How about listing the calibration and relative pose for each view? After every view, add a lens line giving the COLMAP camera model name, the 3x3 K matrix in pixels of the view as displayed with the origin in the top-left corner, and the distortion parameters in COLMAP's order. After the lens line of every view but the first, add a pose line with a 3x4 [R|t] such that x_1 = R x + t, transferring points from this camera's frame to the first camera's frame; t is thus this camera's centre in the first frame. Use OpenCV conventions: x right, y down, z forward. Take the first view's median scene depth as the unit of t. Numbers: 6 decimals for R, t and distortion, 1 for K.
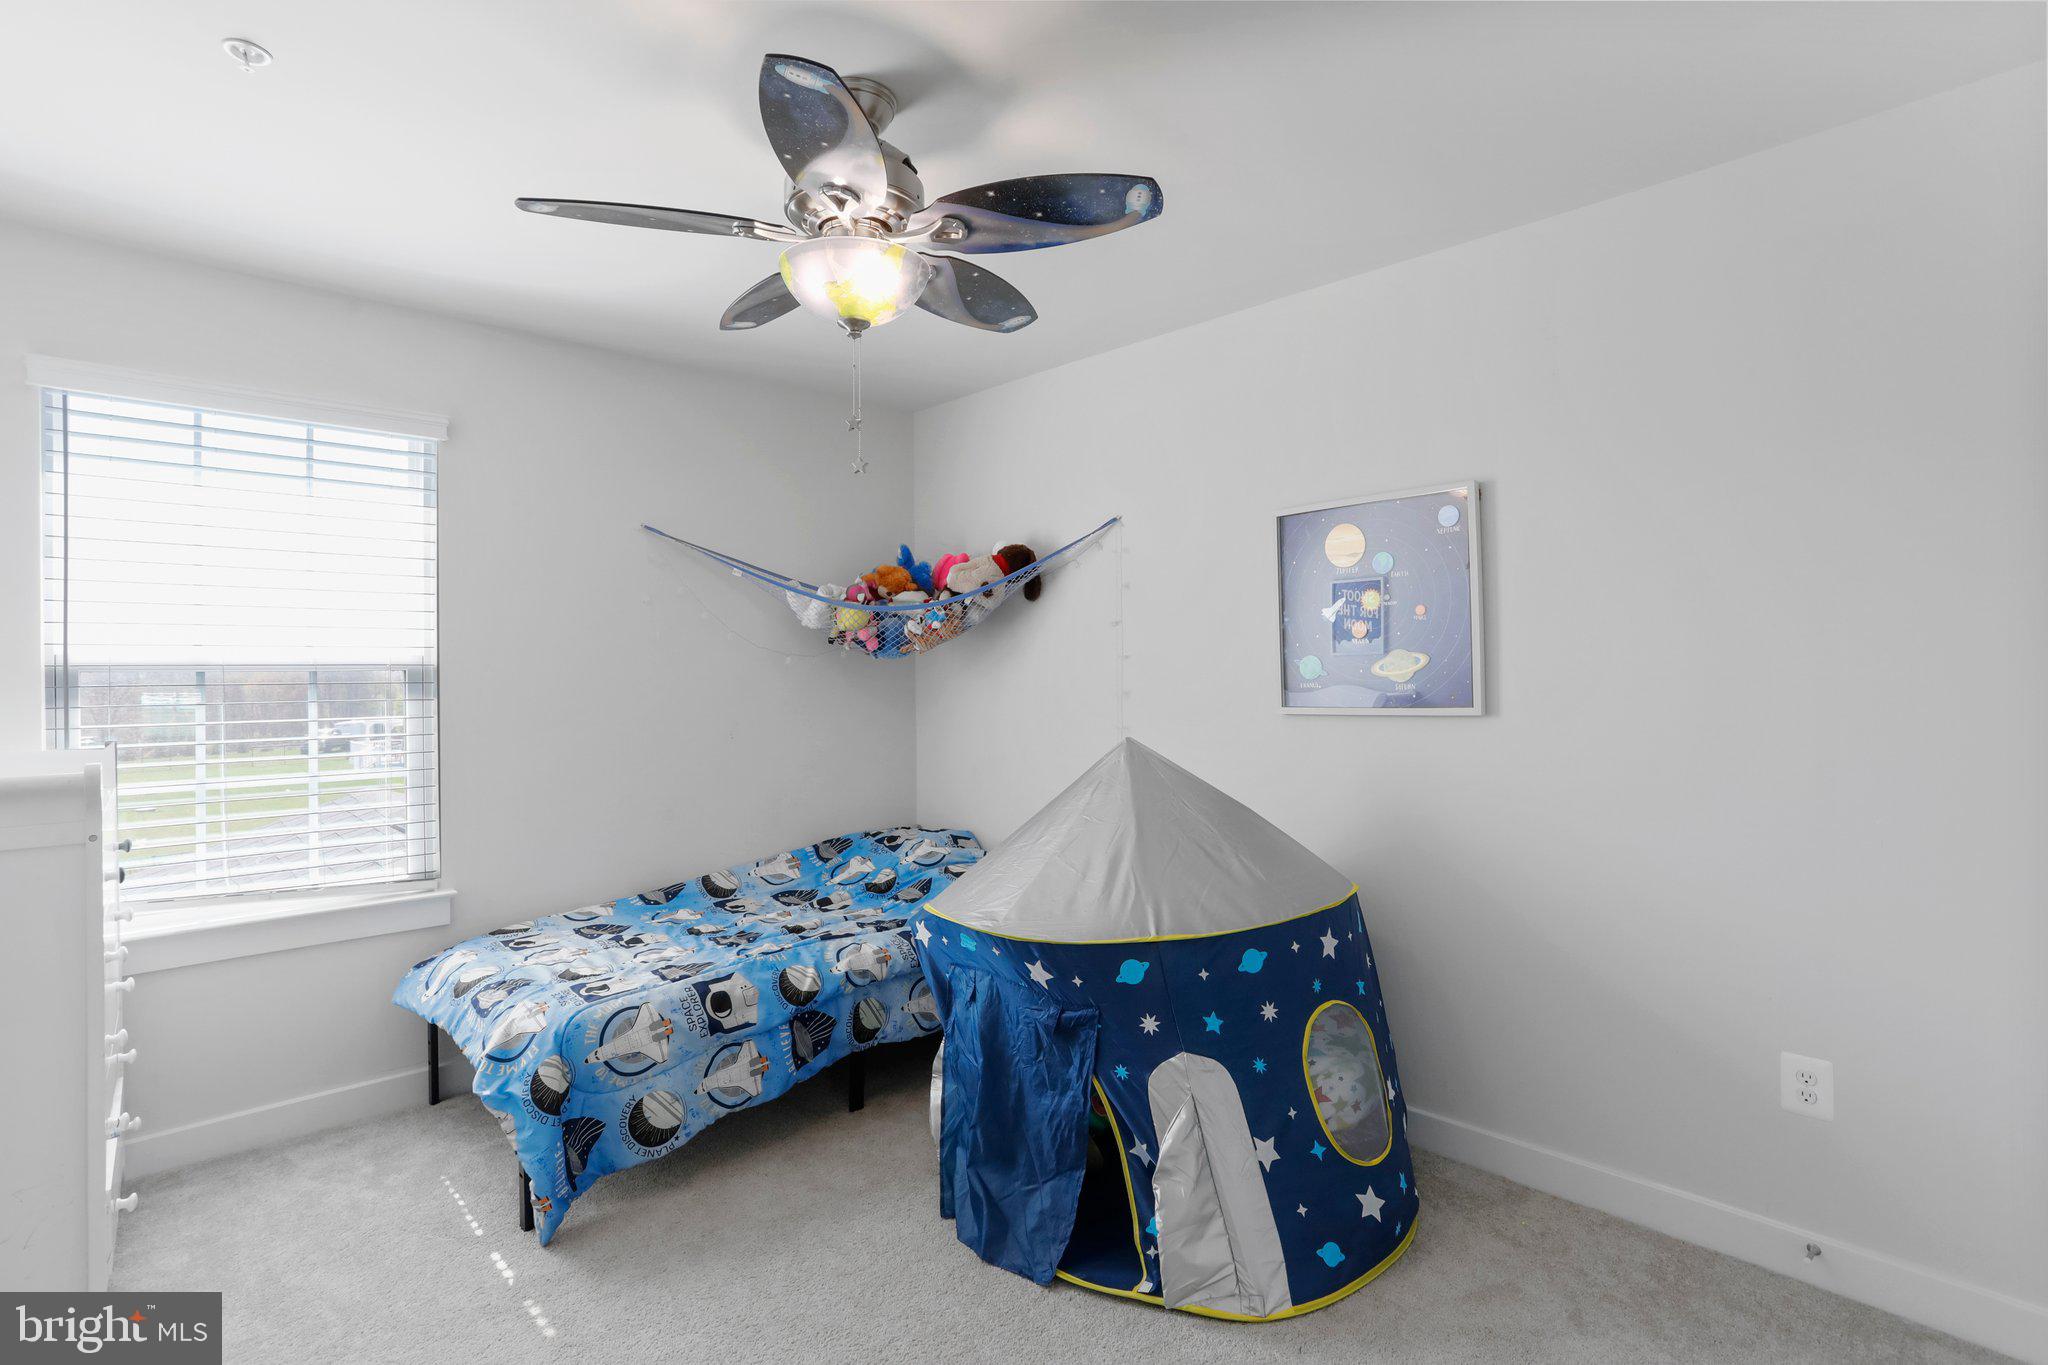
lens RADIAL K [[1042.2, 0, 1024.0], [0, 1042.2, 682.5], [0, 0, 1]] dist [-0.002099, 0.000235]
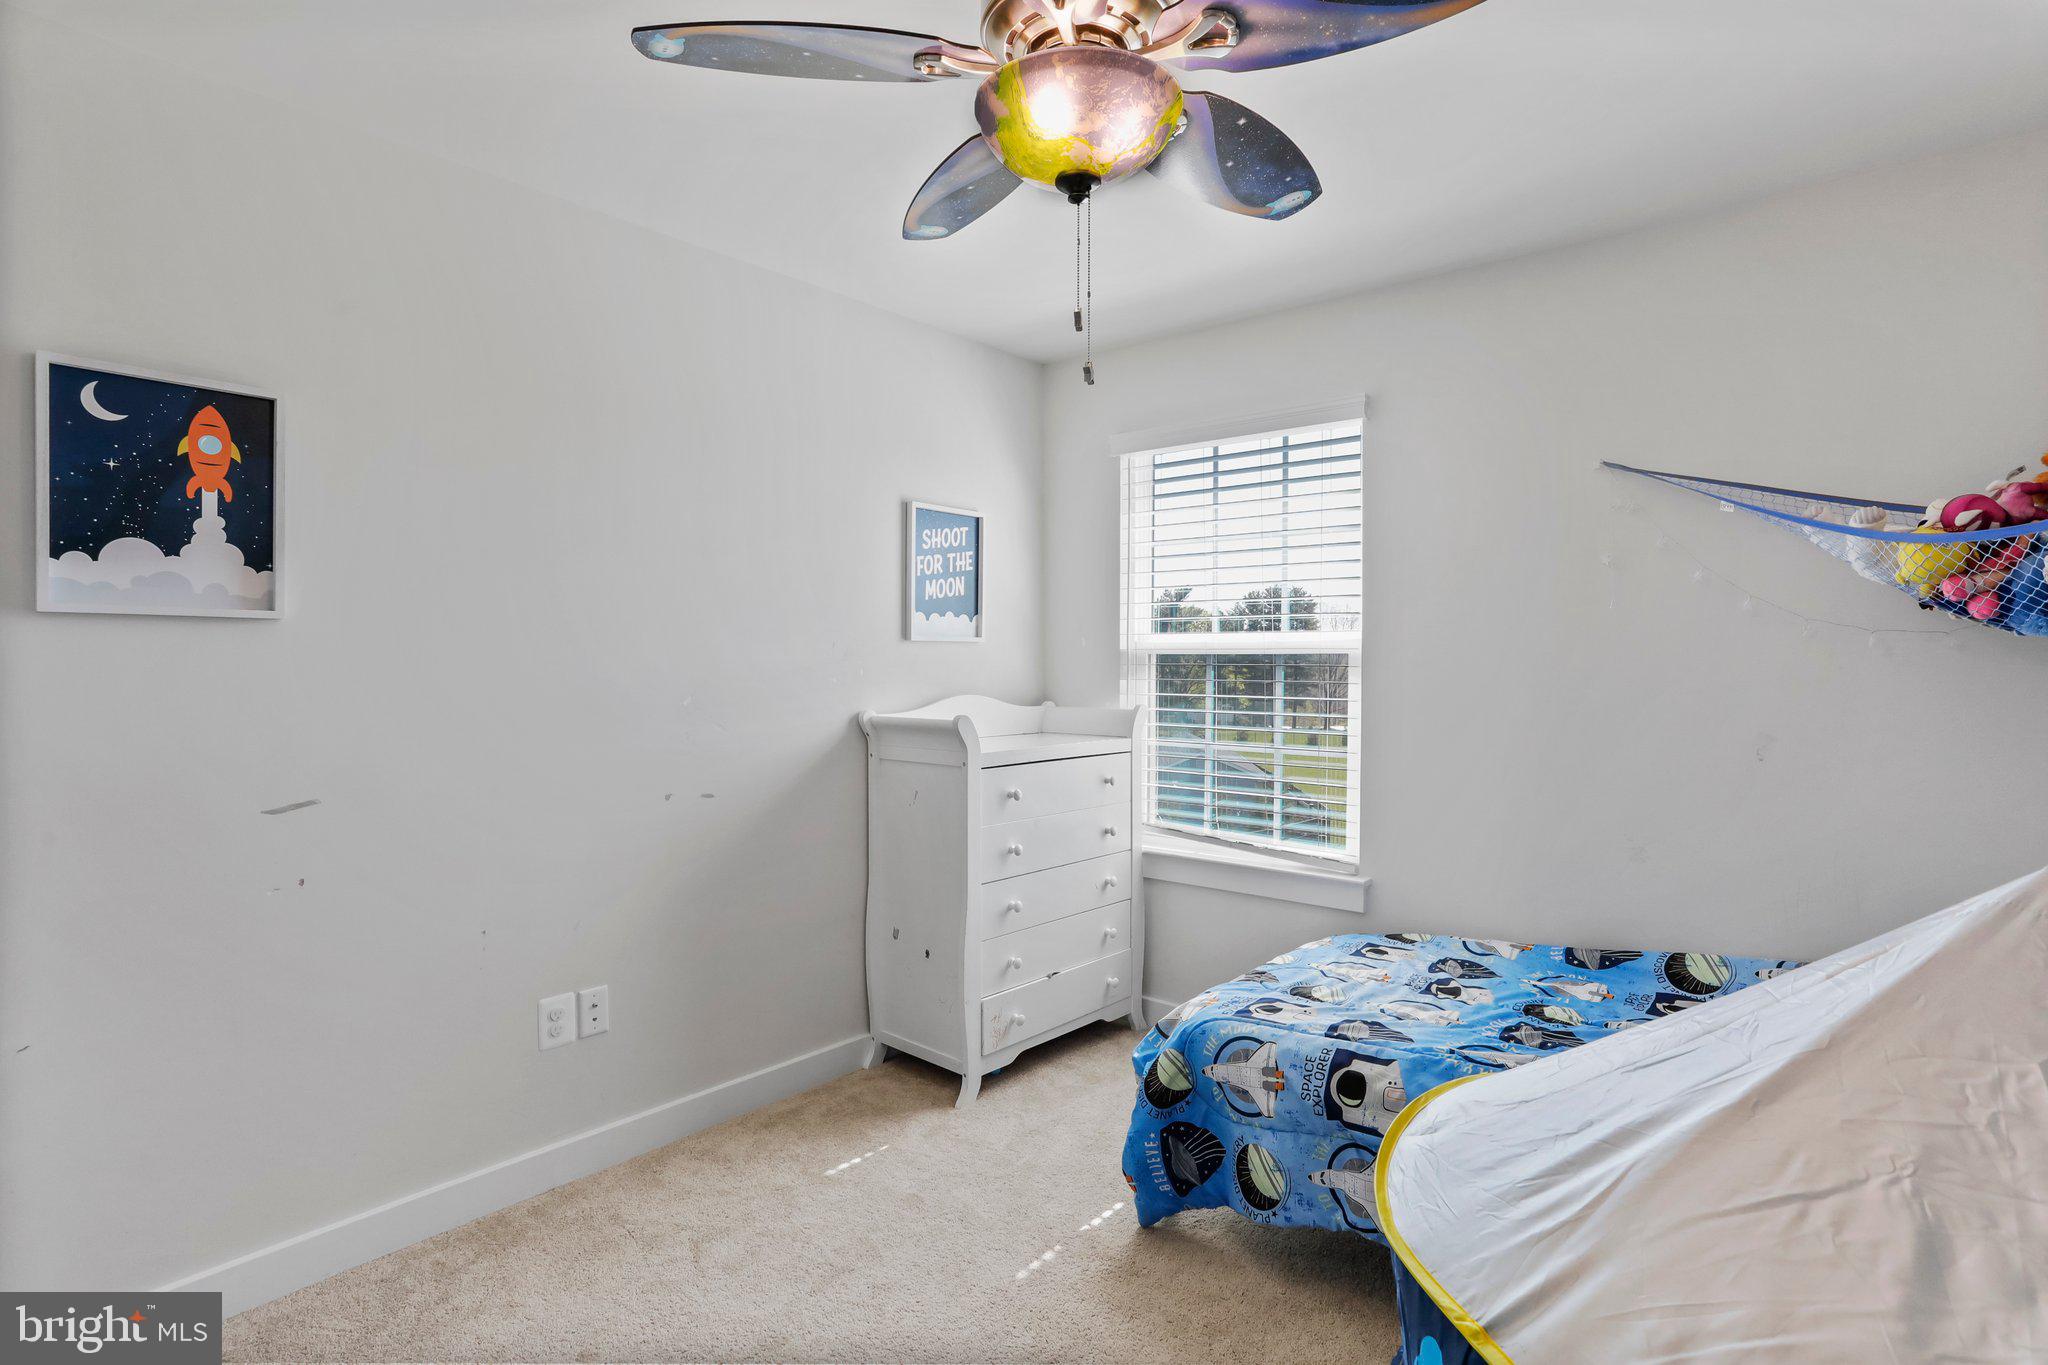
lens RADIAL K [[1016.5, 0, 1023.9], [0, 1016.5, 658.5], [0, 0, 1]] dist [-0.056441, 0.000130]
pose [[0.077270, 0.003913, -0.997003, 0.437929], [-0.015714, 0.999873, 0.002707, -0.006403], [0.996886, 0.015458, 0.077322, 0.721011]]
